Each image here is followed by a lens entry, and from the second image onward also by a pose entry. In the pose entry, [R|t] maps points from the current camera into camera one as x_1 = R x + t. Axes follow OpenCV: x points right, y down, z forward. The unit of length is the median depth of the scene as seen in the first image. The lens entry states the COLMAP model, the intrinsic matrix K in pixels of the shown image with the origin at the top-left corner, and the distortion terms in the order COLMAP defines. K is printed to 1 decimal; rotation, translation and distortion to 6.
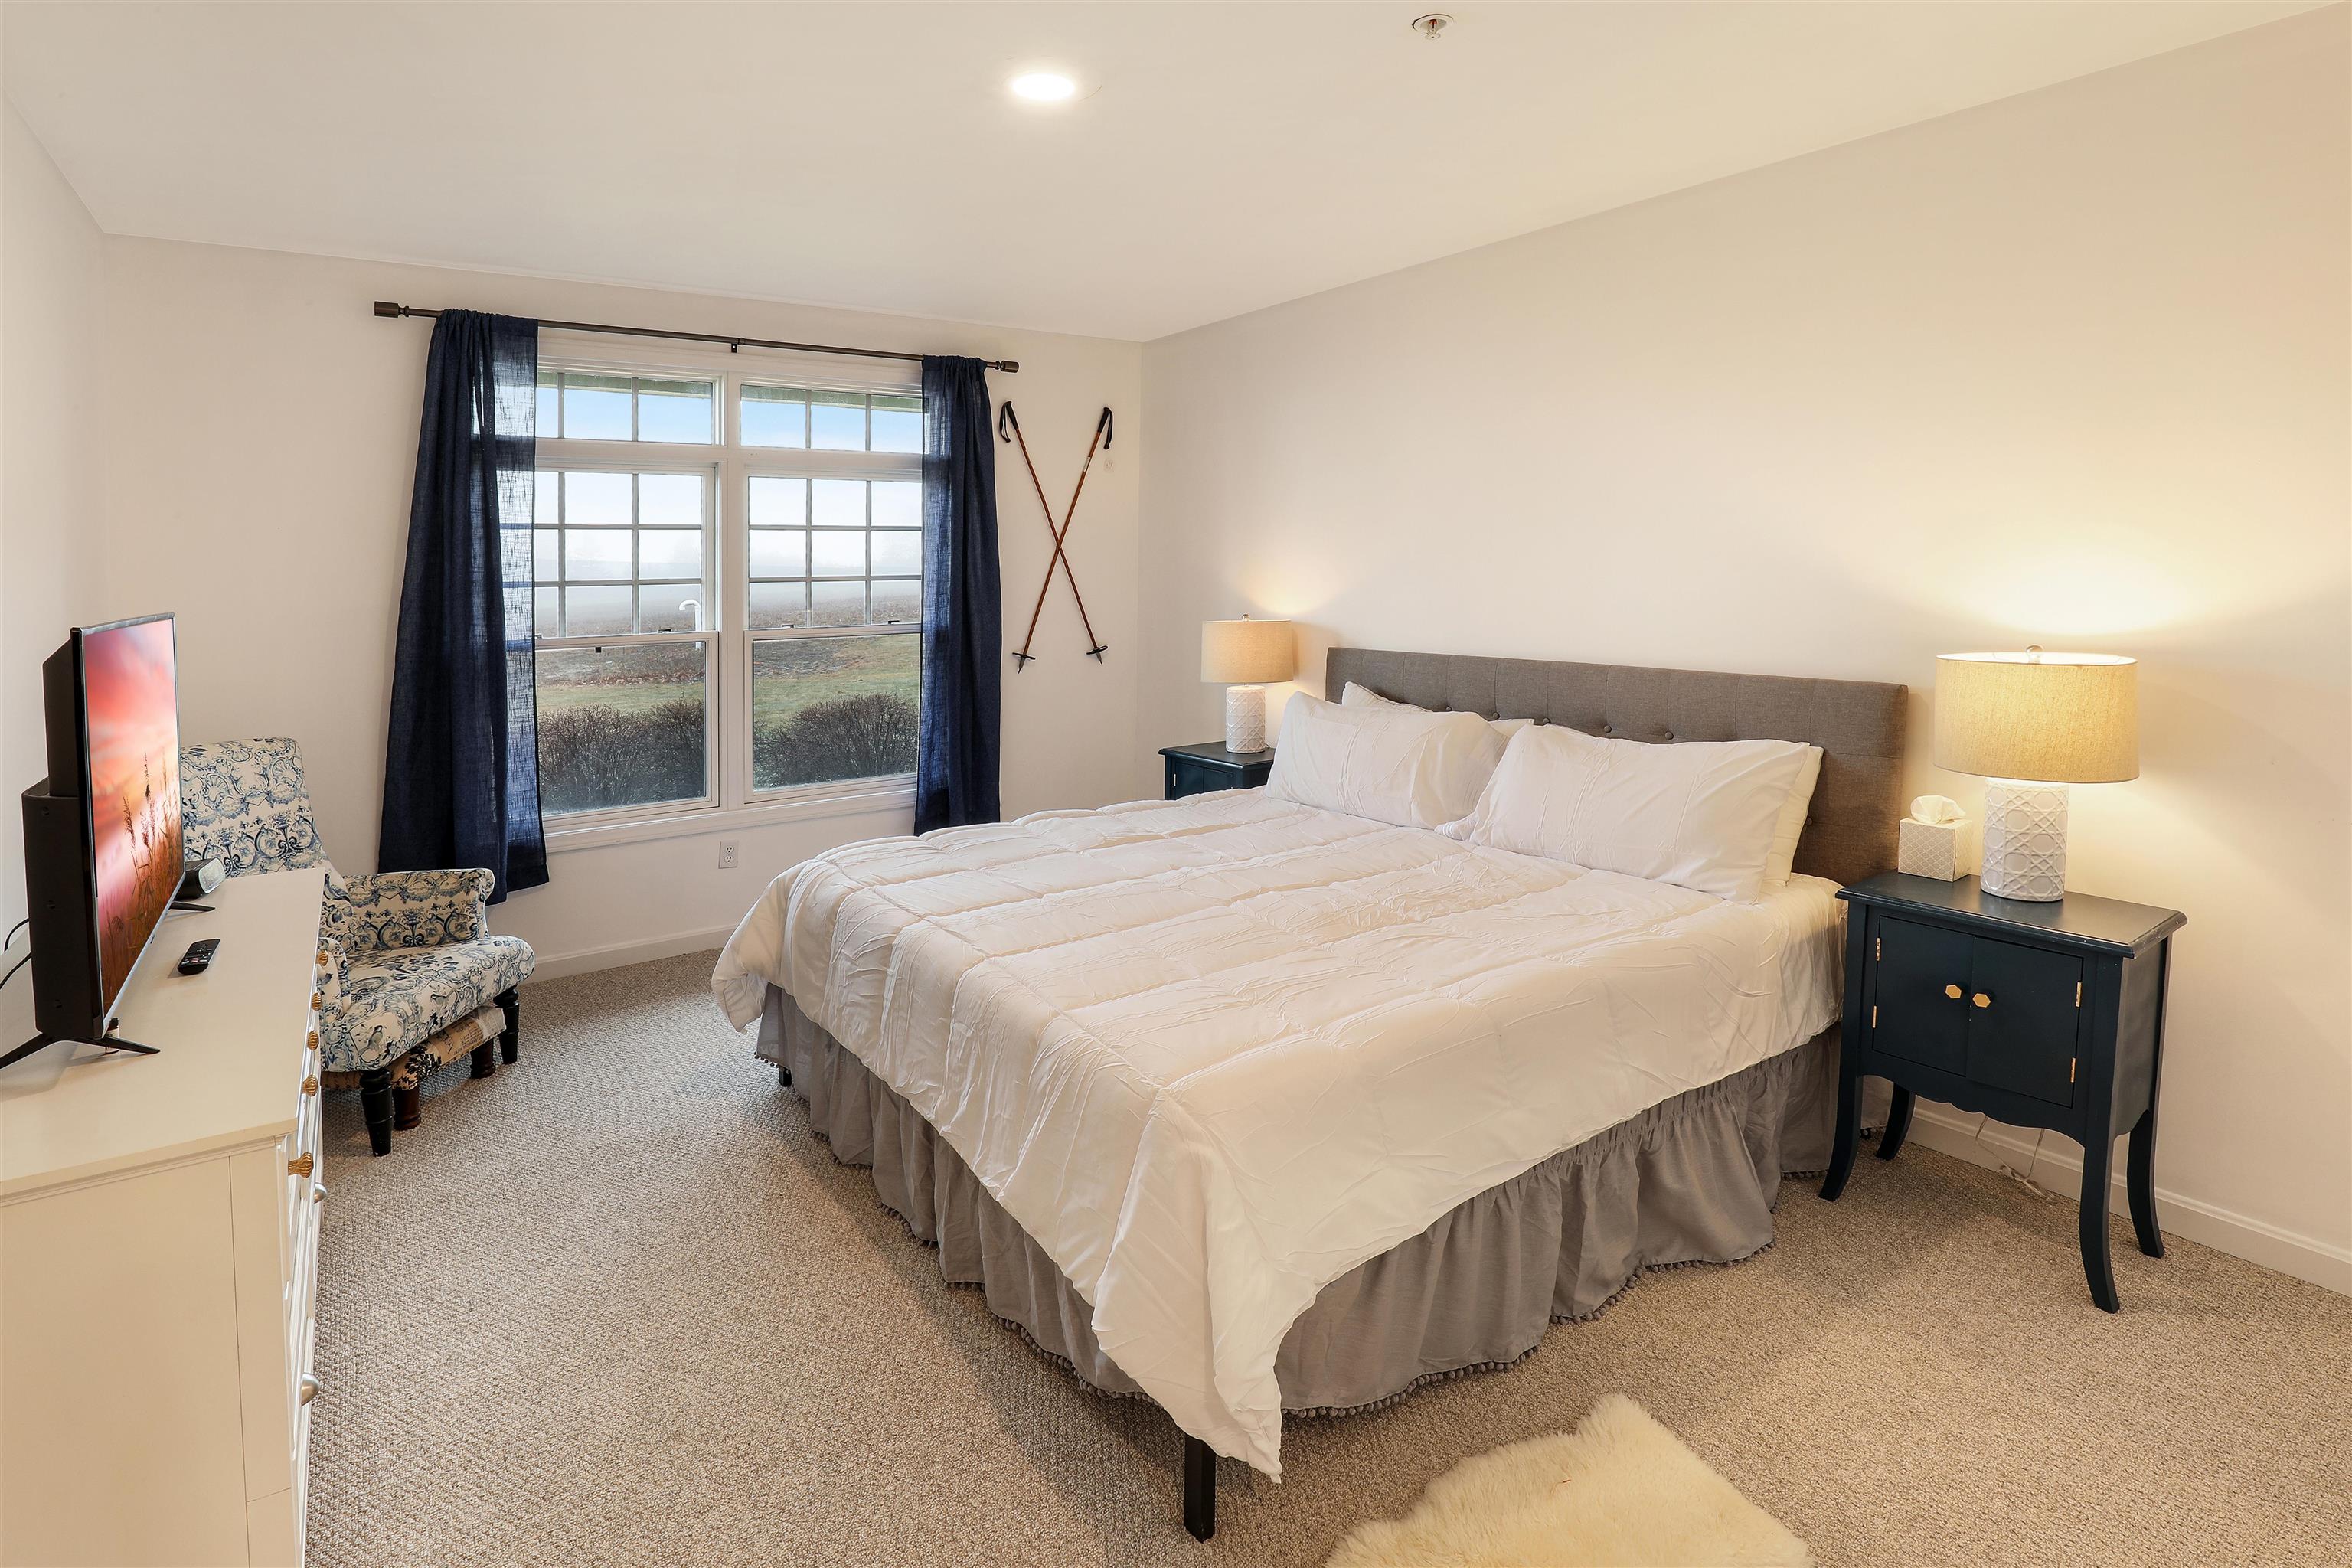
lens RADIAL K [[1188.4, 0, 1176.0], [0, 1188.4, 784.0], [0, 0, 1]] dist [-0.000545, 0.000396]
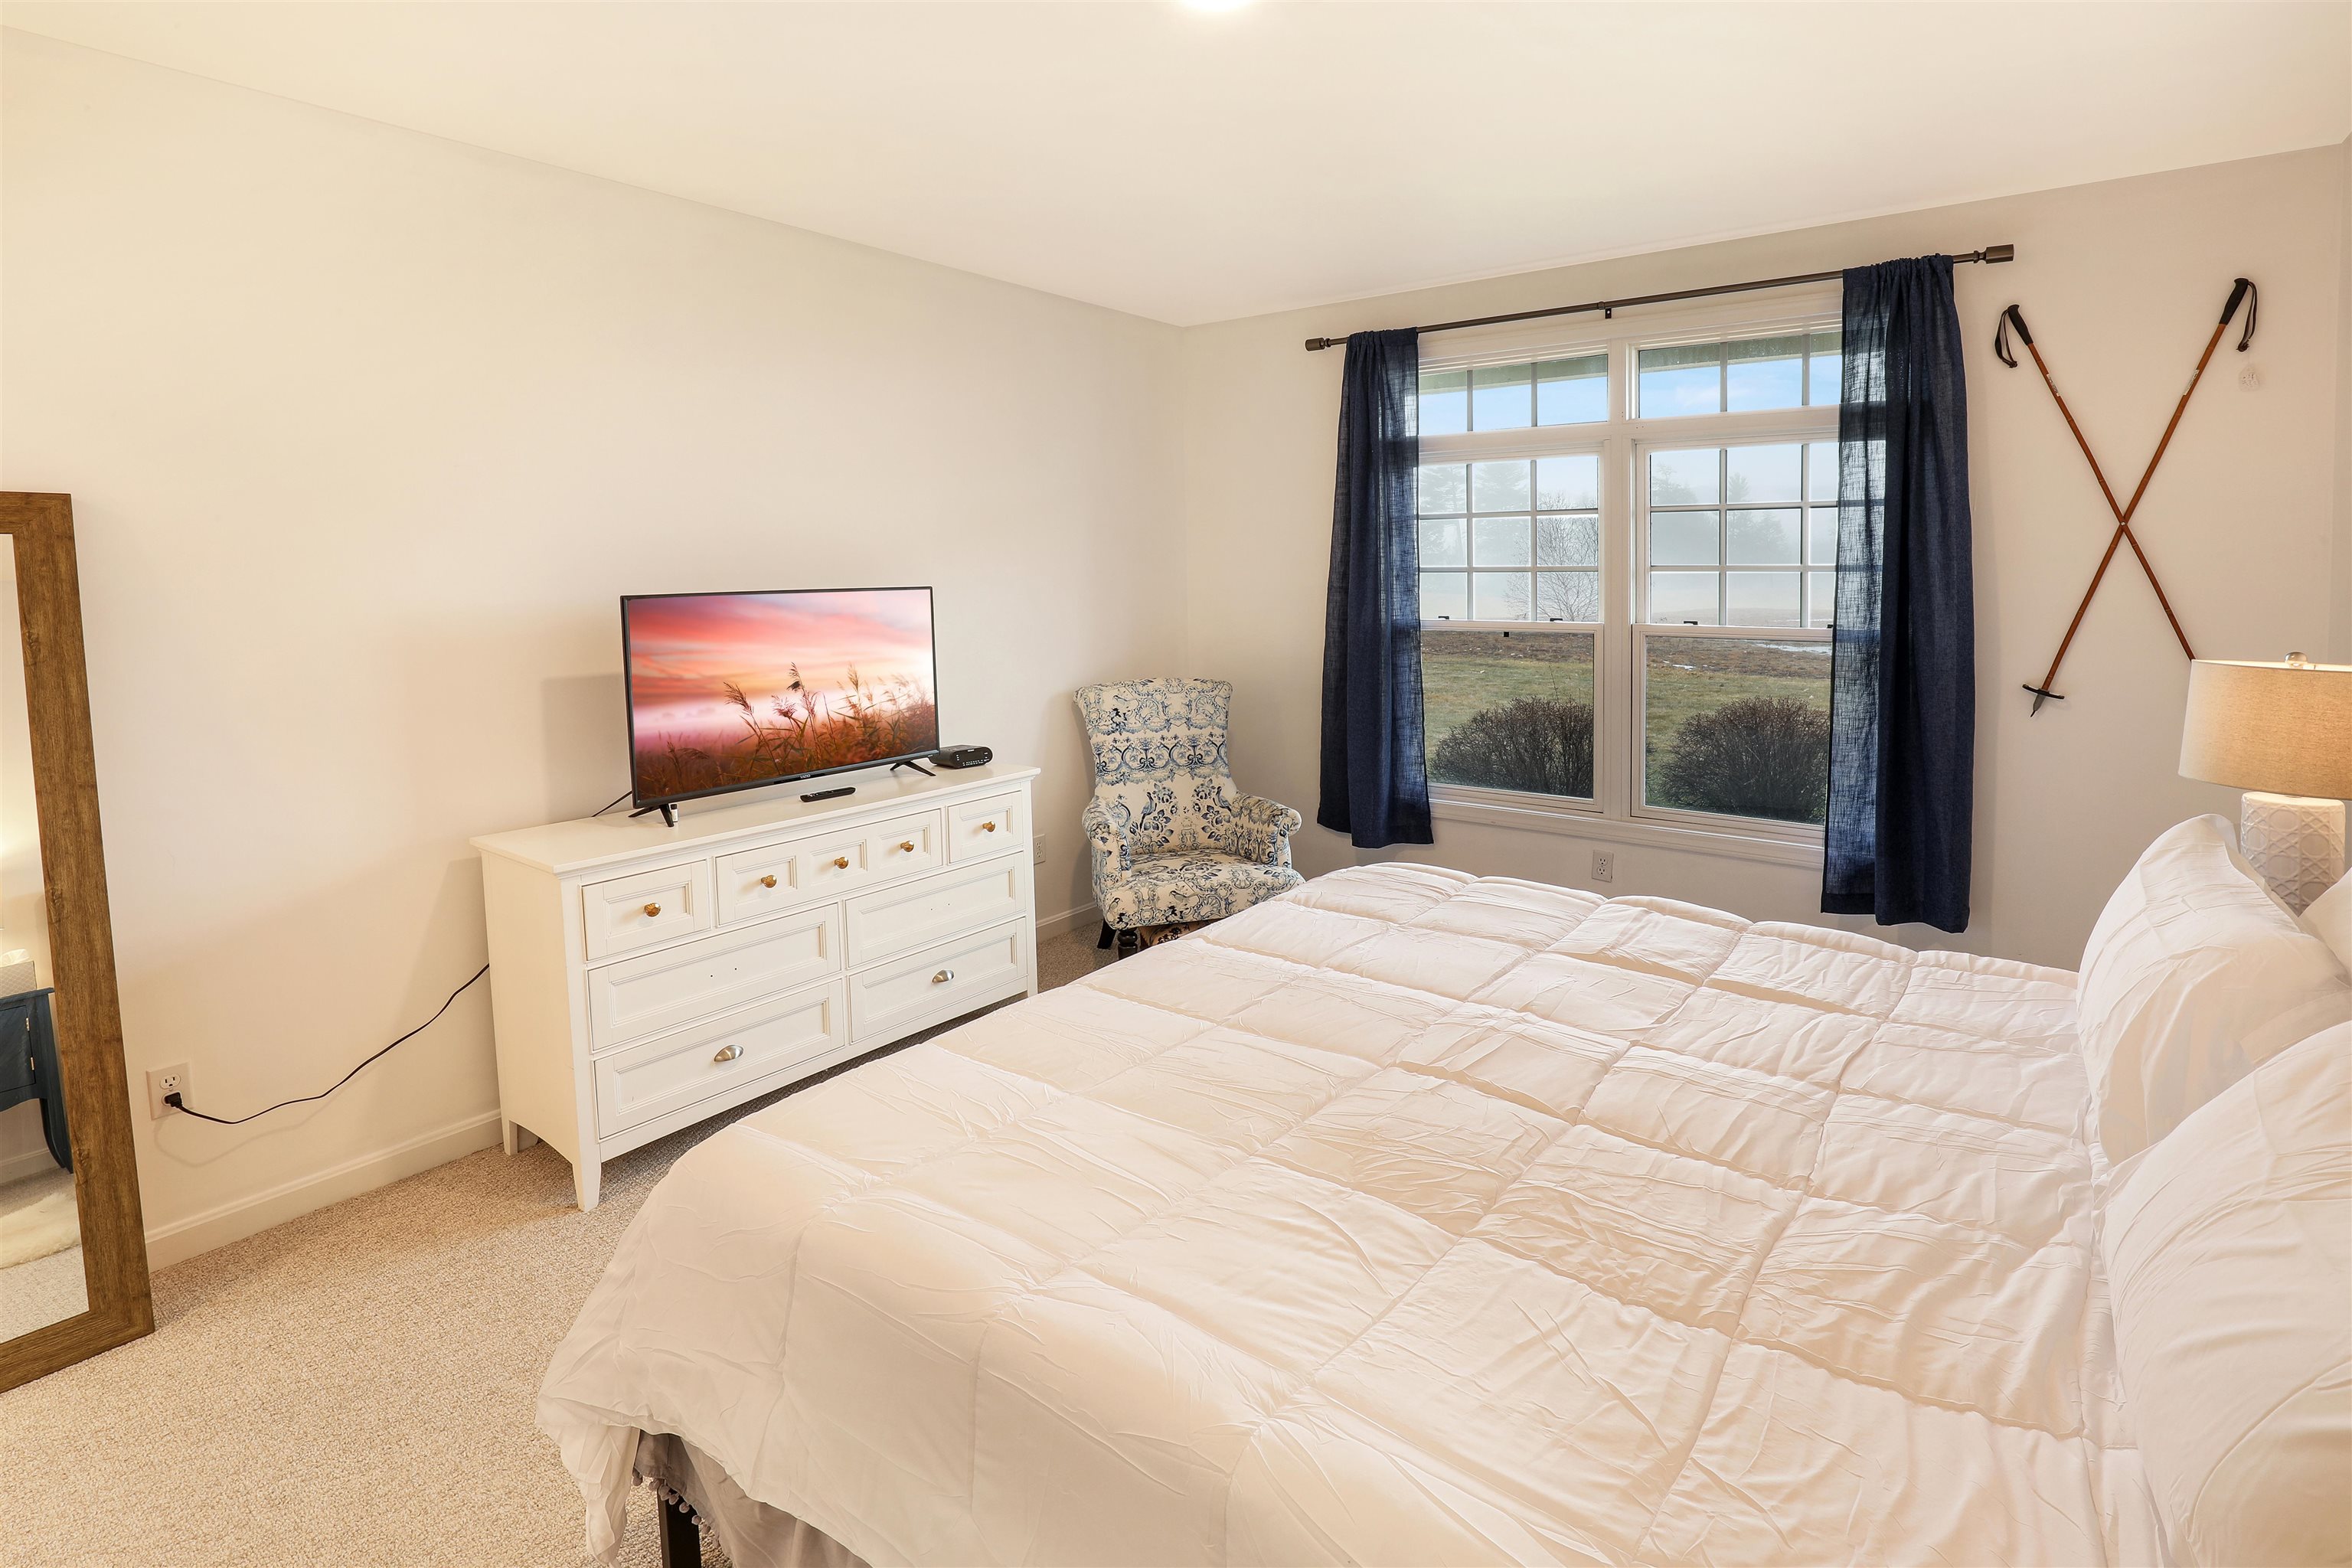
lens RADIAL K [[1178.0, 0, 1177.7], [0, 1178.0, 736.7], [0, 0, 1]] dist [-0.000933, 0.000153]
pose [[0.319290, 0.149721, -0.935755, 0.410459], [-0.168877, 0.980625, 0.099277, -0.085359], [0.932488, 0.126329, 0.338388, 0.433853]]
